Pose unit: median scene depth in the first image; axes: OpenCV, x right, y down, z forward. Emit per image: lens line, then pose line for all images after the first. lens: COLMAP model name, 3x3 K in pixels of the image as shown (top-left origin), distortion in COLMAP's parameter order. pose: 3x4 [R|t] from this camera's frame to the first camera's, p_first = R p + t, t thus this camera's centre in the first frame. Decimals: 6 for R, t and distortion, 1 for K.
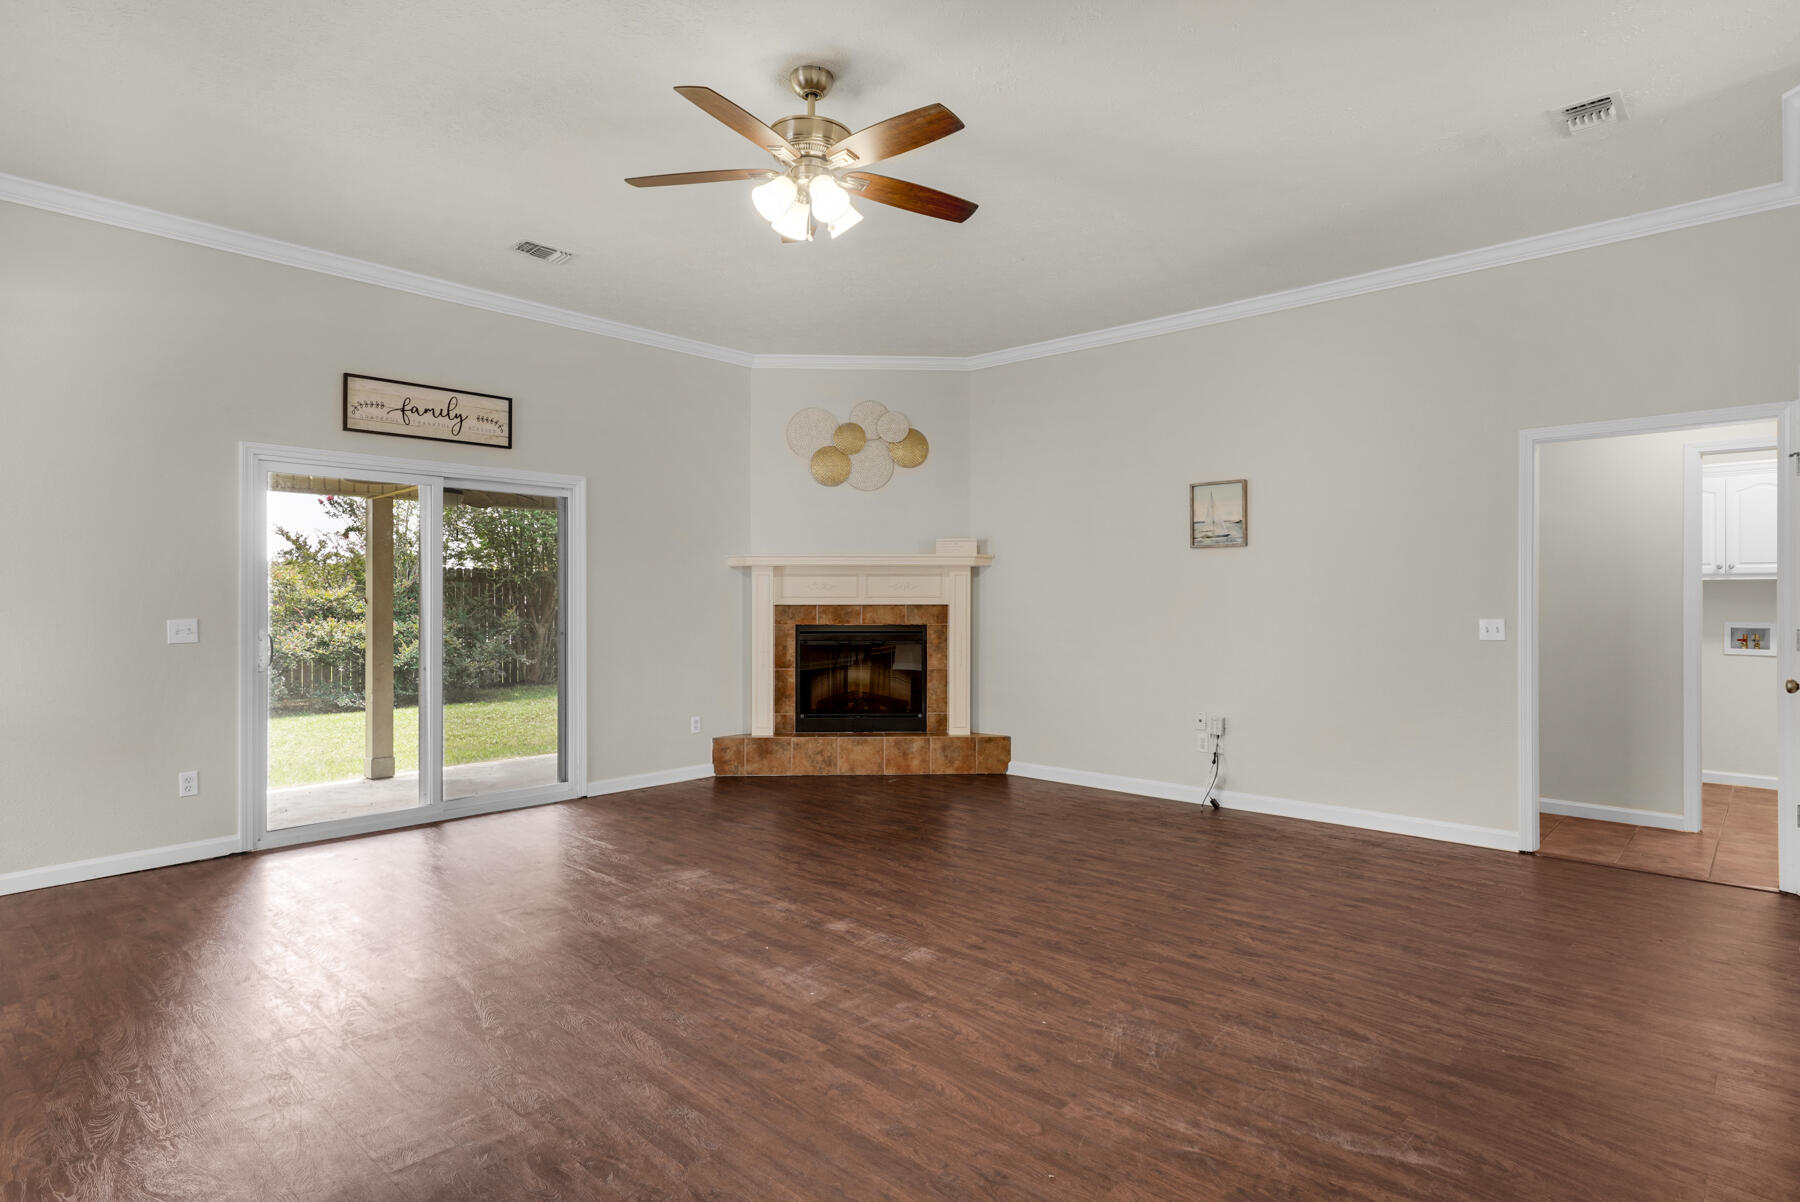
lens RADIAL K [[971.8, 0, 901.3], [0, 971.8, 595.9], [0, 0, 1]] dist [0.017721, 0.001863]
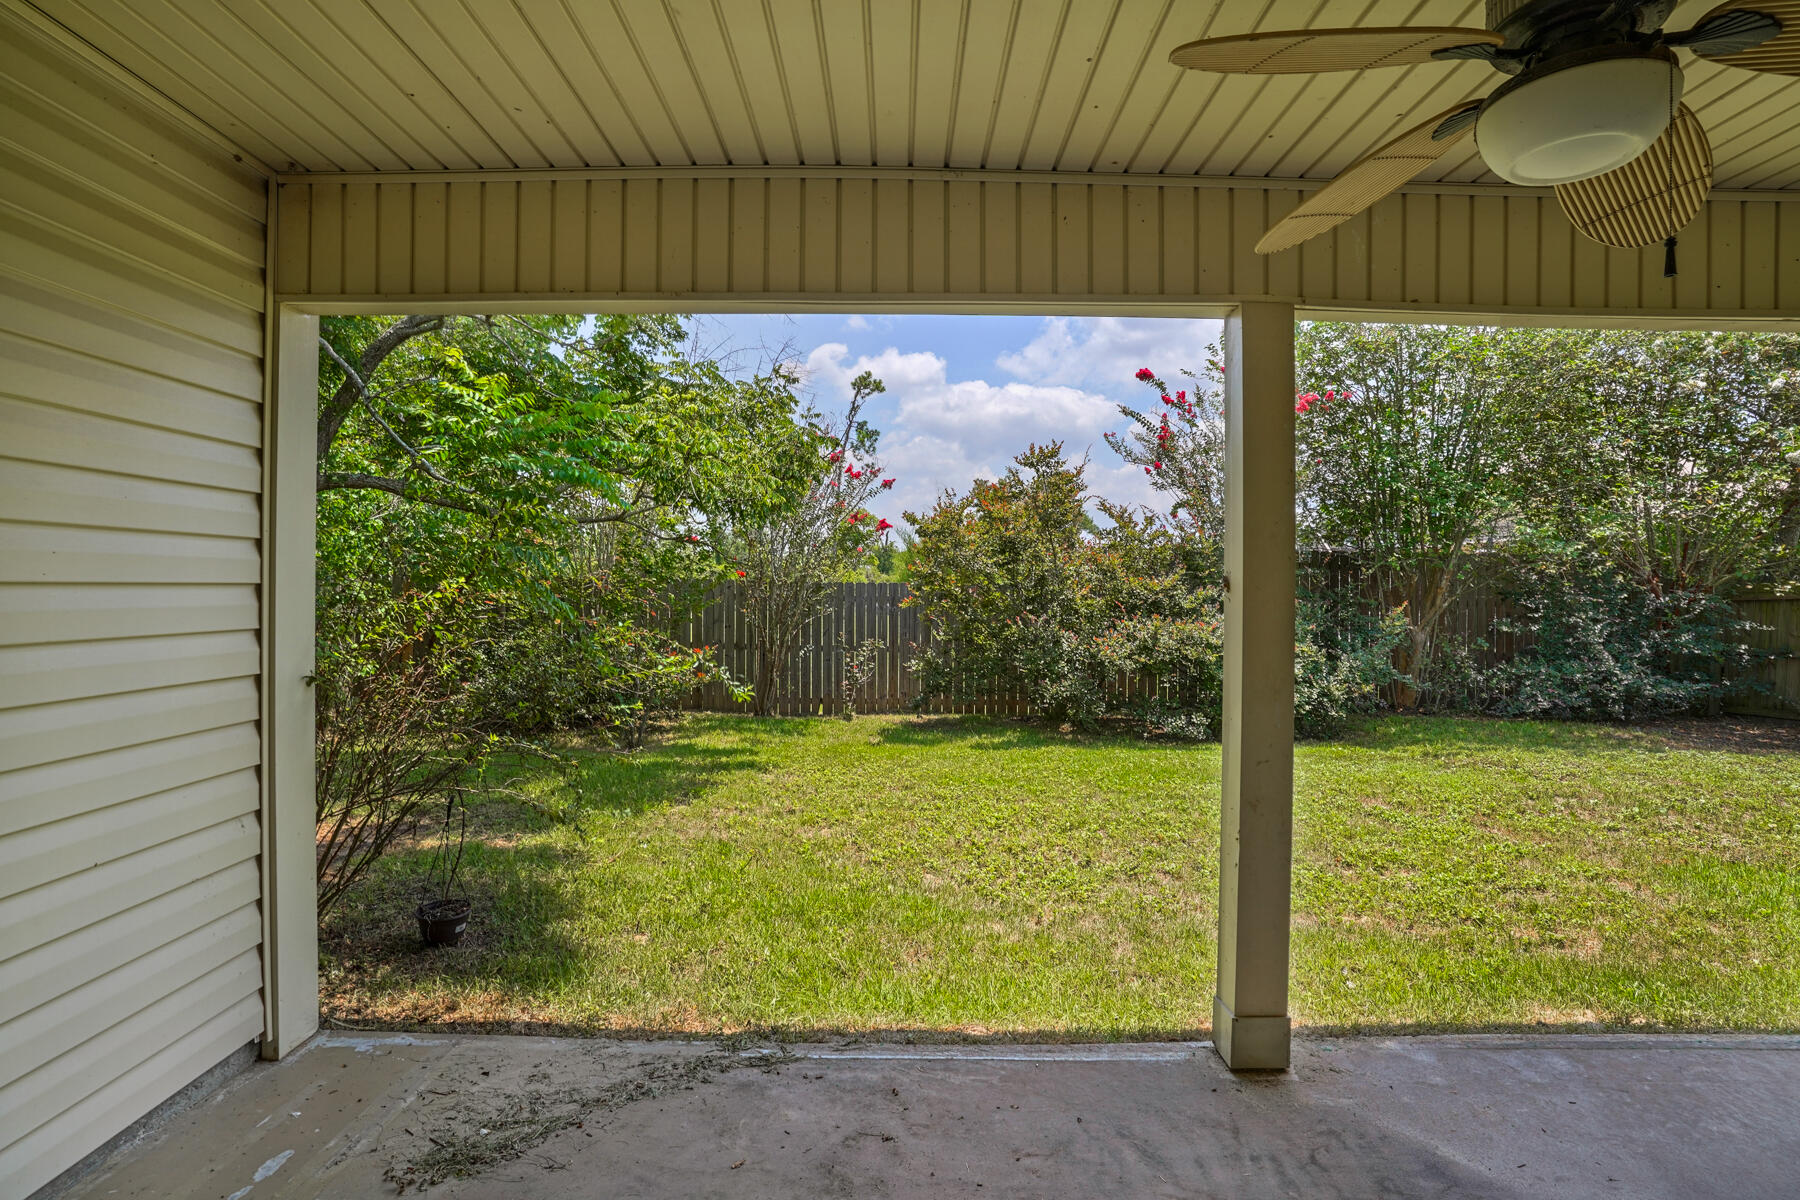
lens RADIAL K [[884.9, 0, 902.6], [0, 884.9, 596.6], [0, 0, 1]] dist [-0.000507, 0.005495]
pose [[0.686853, 0.013030, -0.726680, -0.414305], [-0.007283, 0.999912, 0.011046, 0.004200], [0.726760, -0.002295, 0.686888, 0.727781]]
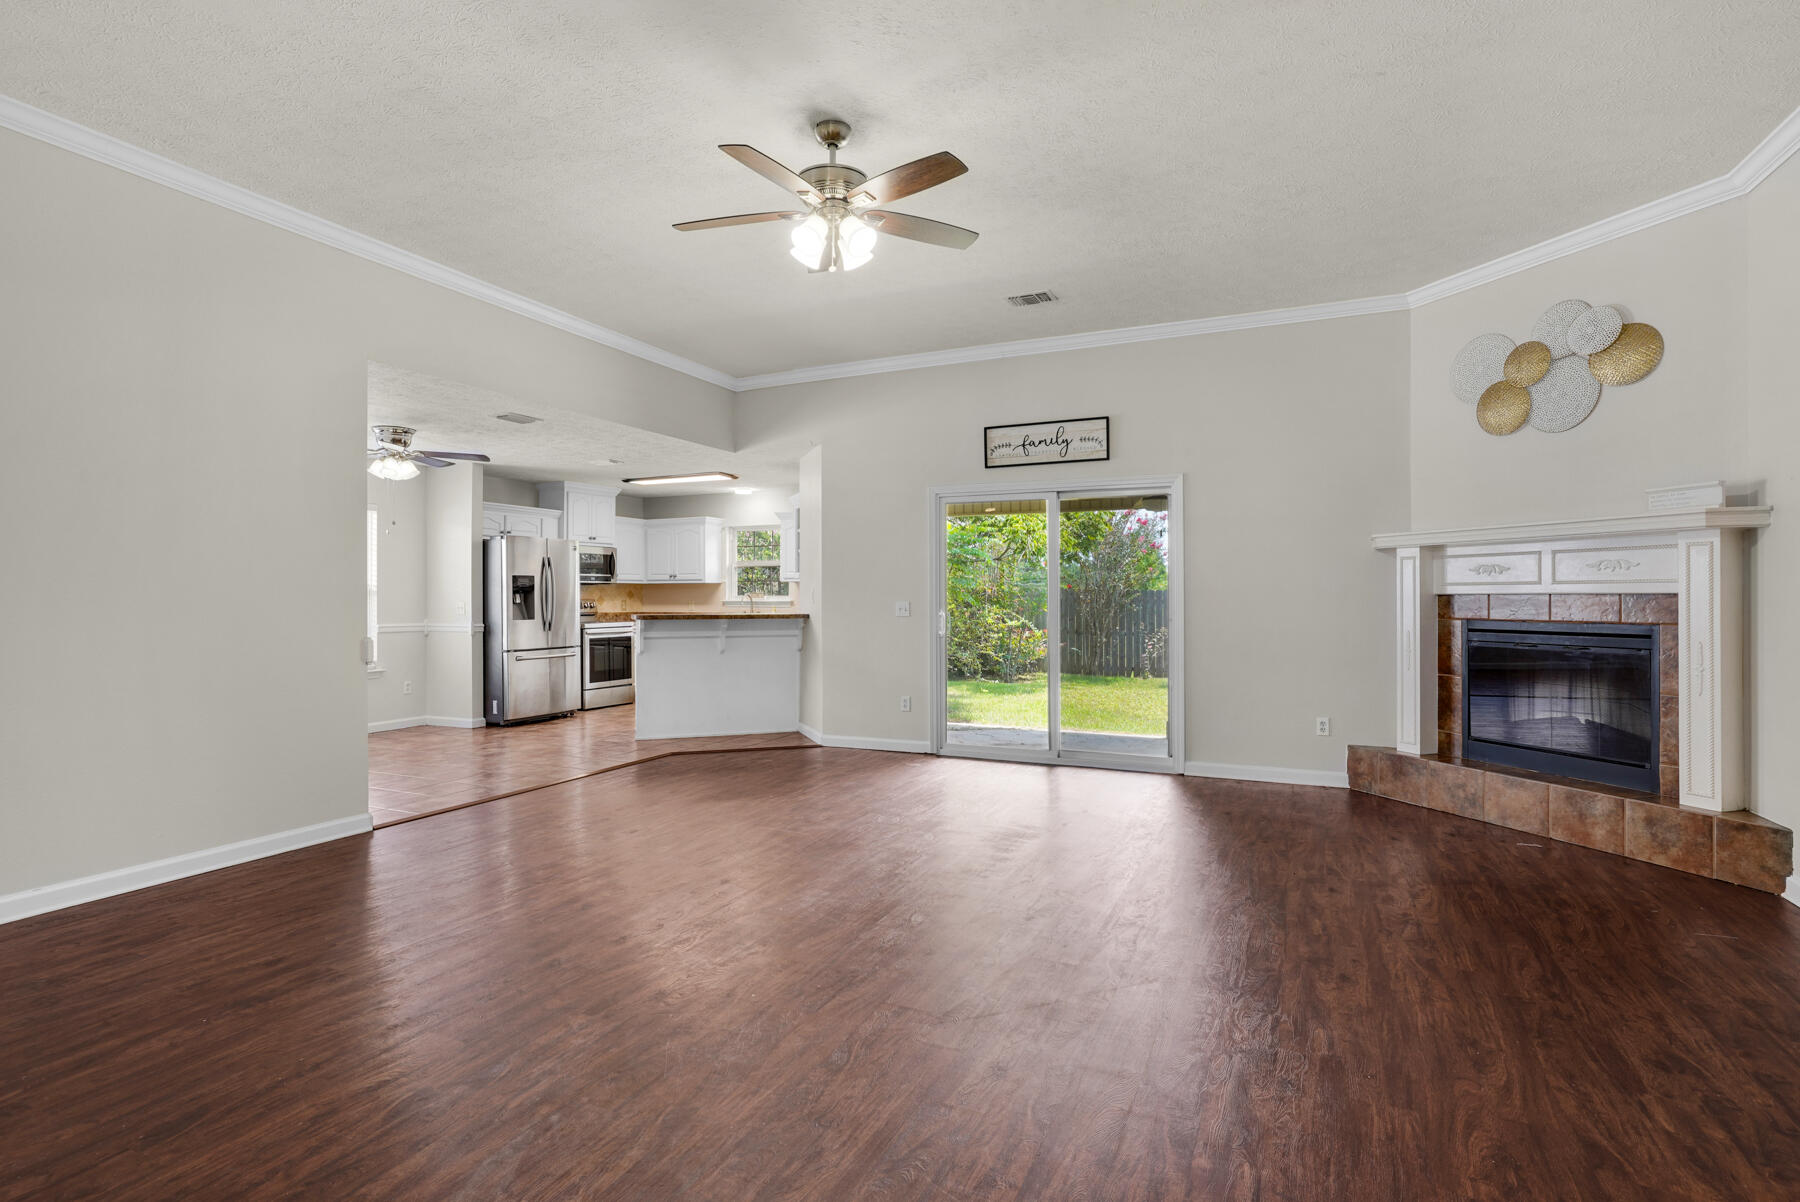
lens RADIAL K [[884.9, 0, 890.6], [0, 884.9, 590.5], [0, 0, 1]] dist [-0.000507, 0.005495]
pose [[0.299877, -0.005334, -0.953963, 0.445366], [0.001772, 0.999986, -0.005034, 0.009389], [0.953976, -0.000181, 0.299882, 0.359839]]
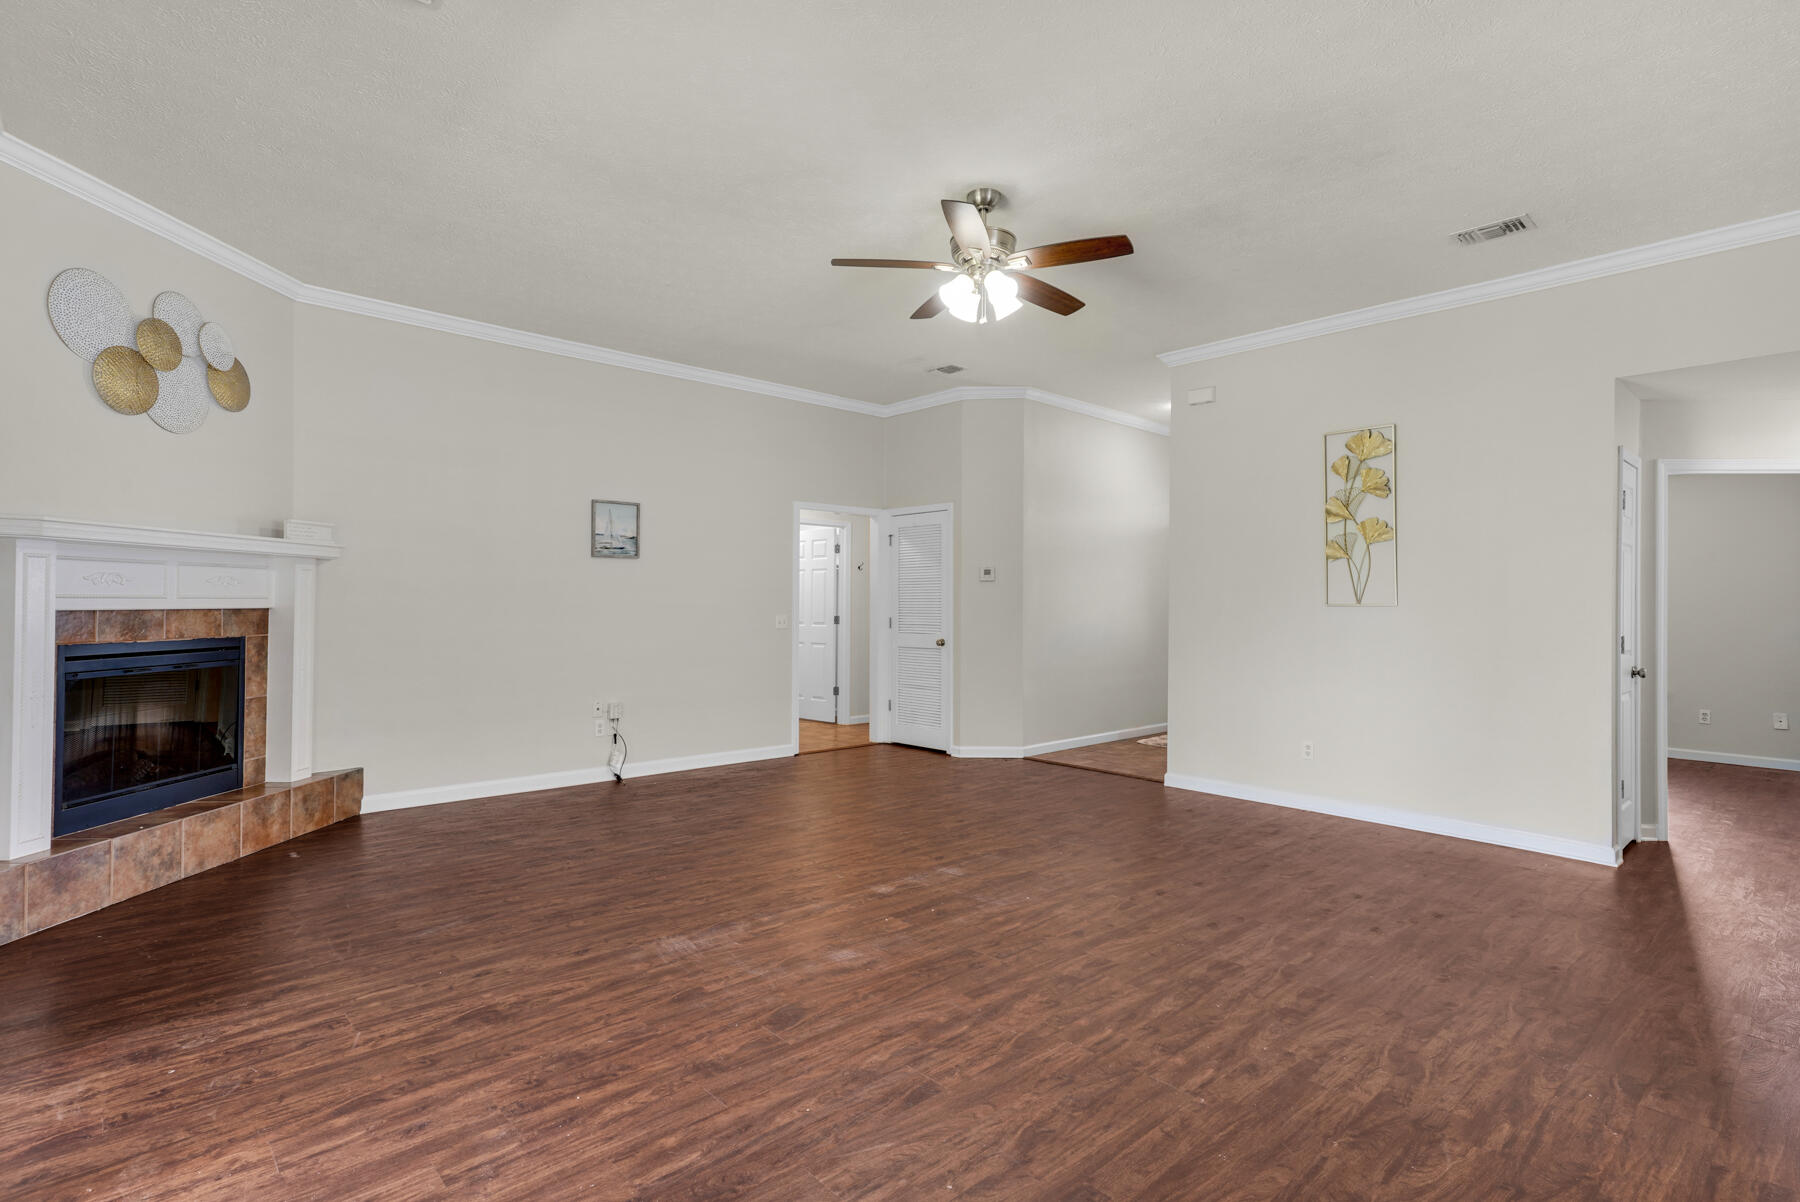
lens RADIAL K [[884.9, 0, 910.6], [0, 884.9, 597.3], [0, 0, 1]] dist [-0.000507, 0.005495]
pose [[0.083288, 0.004691, 0.996514, -0.599209], [-0.009709, 0.999945, -0.003896, -0.001329], [-0.996478, -0.009351, 0.083329, 0.478997]]
